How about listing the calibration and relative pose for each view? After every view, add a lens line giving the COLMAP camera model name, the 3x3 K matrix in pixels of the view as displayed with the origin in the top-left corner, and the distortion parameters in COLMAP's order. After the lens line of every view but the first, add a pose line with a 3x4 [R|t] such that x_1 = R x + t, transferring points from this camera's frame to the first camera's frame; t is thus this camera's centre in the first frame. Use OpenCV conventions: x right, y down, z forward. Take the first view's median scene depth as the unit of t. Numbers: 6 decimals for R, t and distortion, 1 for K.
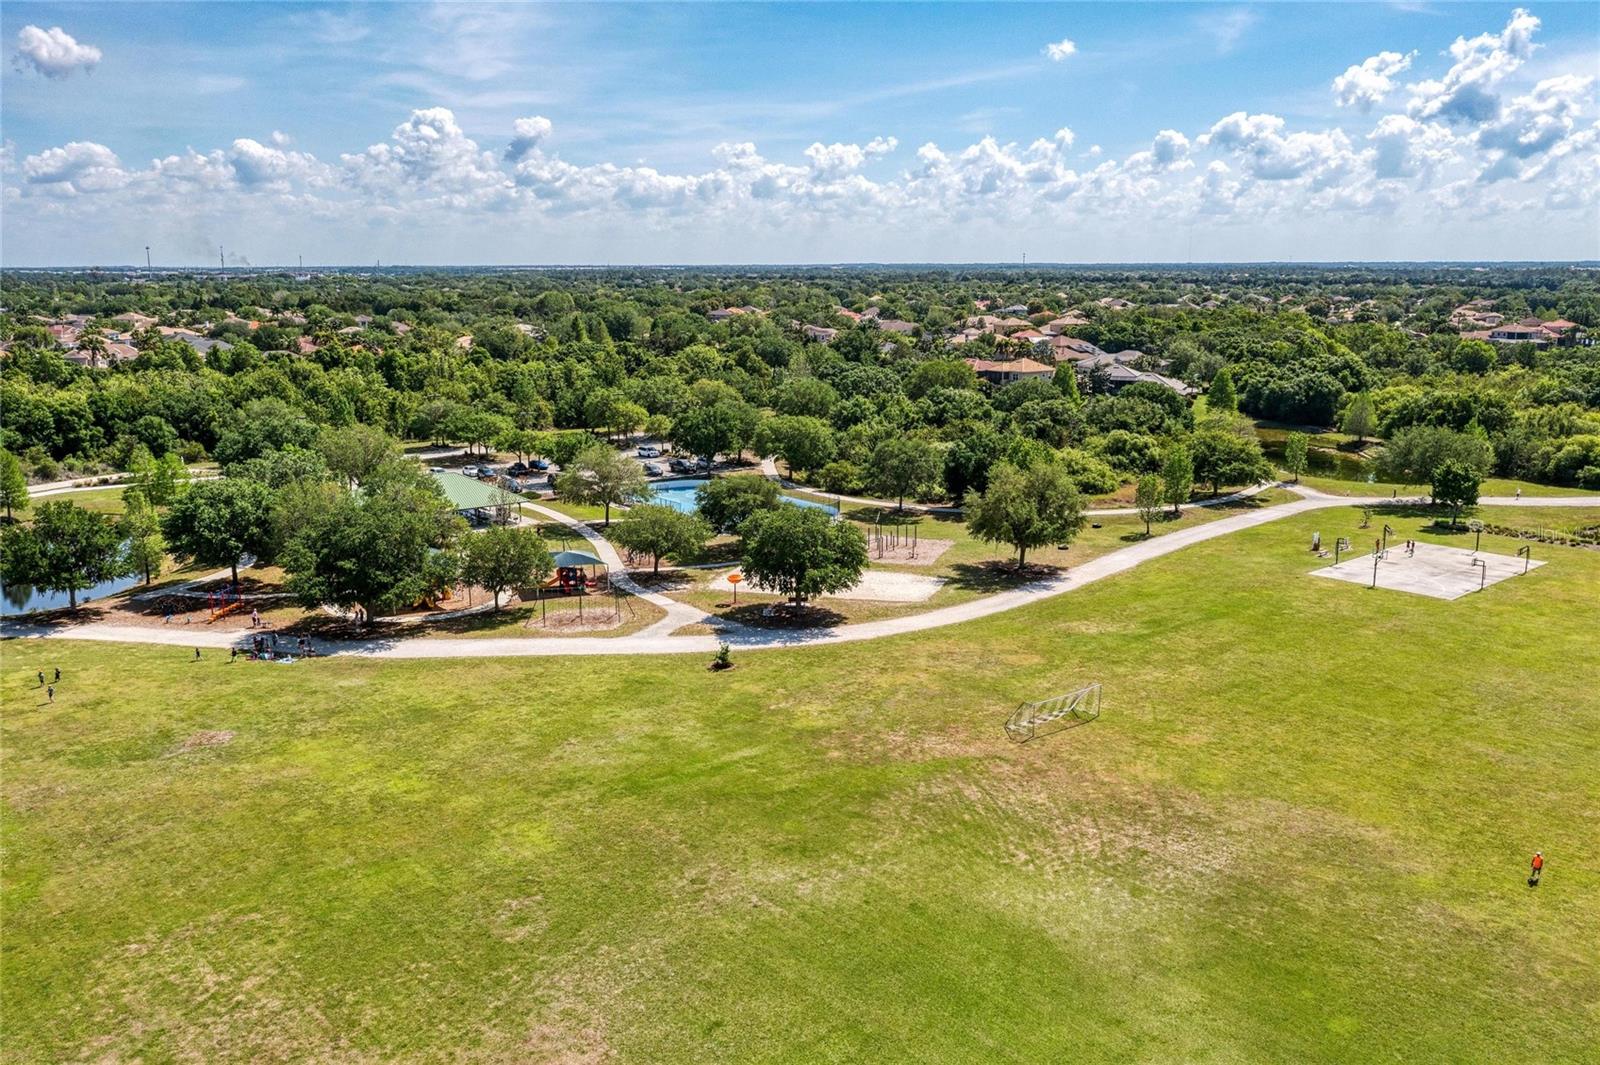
lens RADIAL K [[1235.4, 0, 797.9], [0, 1235.4, 527.1], [0, 0, 1]] dist [-0.000874, 0.007098]
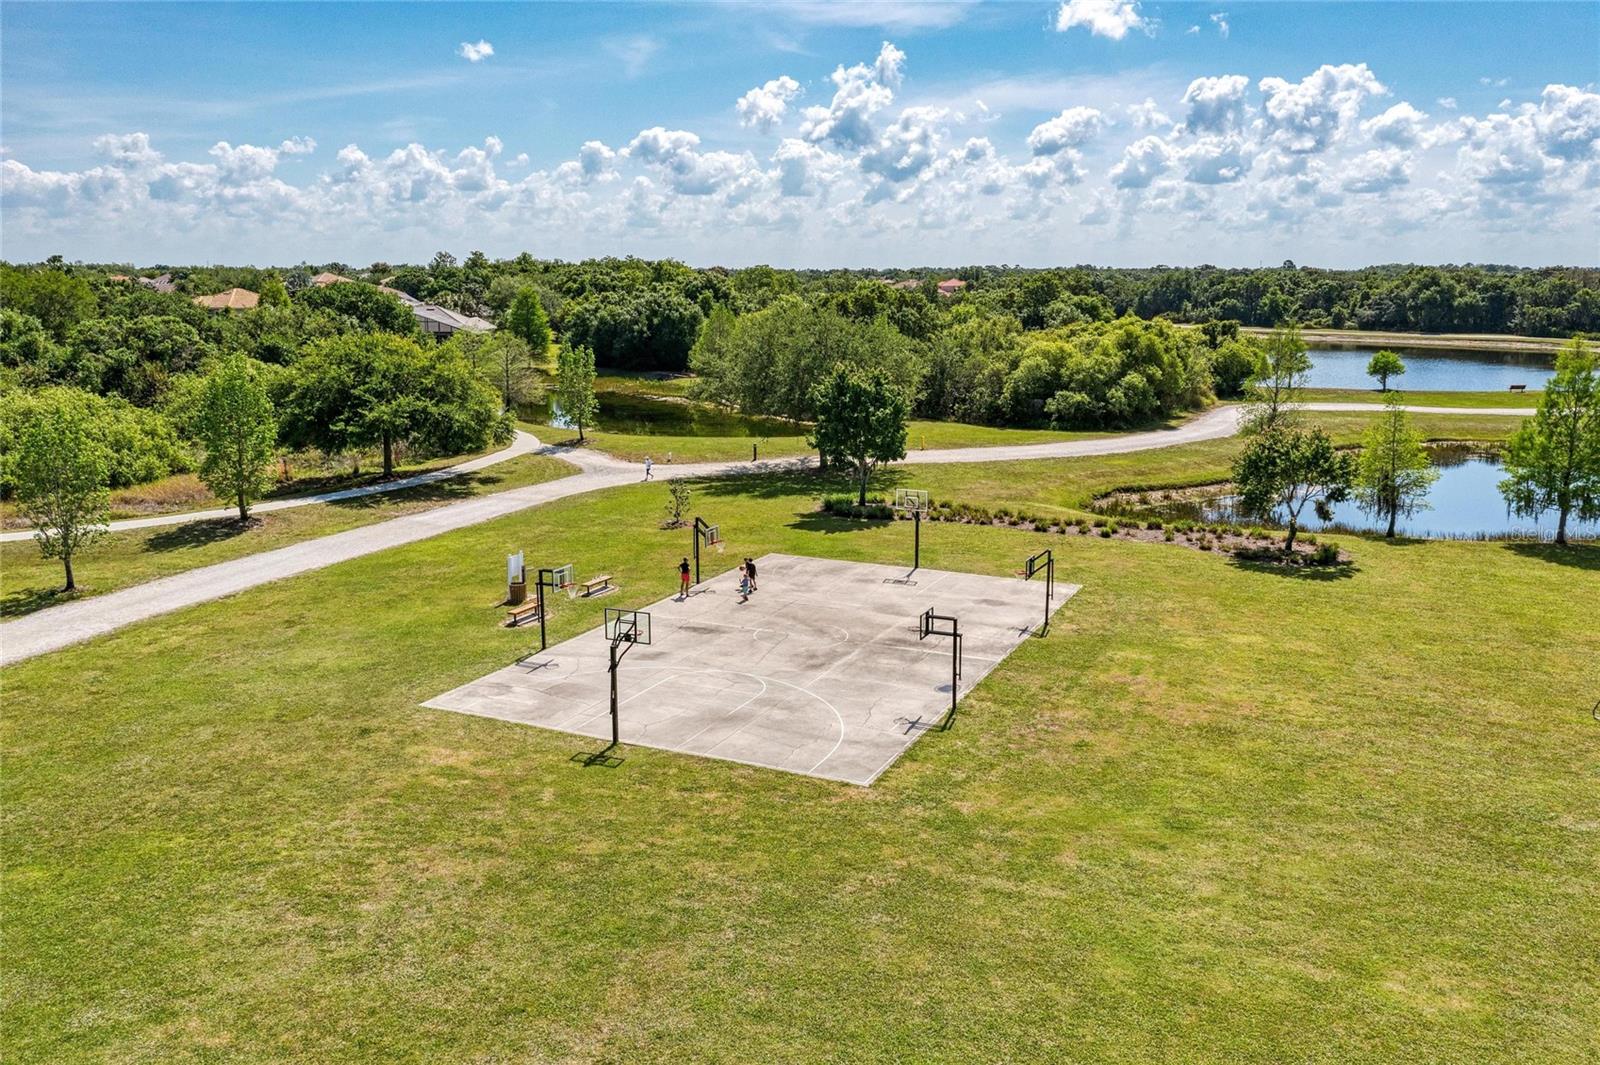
lens RADIAL K [[1235.4, 0, 797.9], [0, 1235.4, 527.1], [0, 0, 1]] dist [-0.000874, 0.007098]
pose [[0.906234, -0.071995, 0.416601, 0.269701], [0.075818, 0.997094, 0.007386, 0.000462], [-0.415922, 0.024892, 0.909059, 0.503828]]
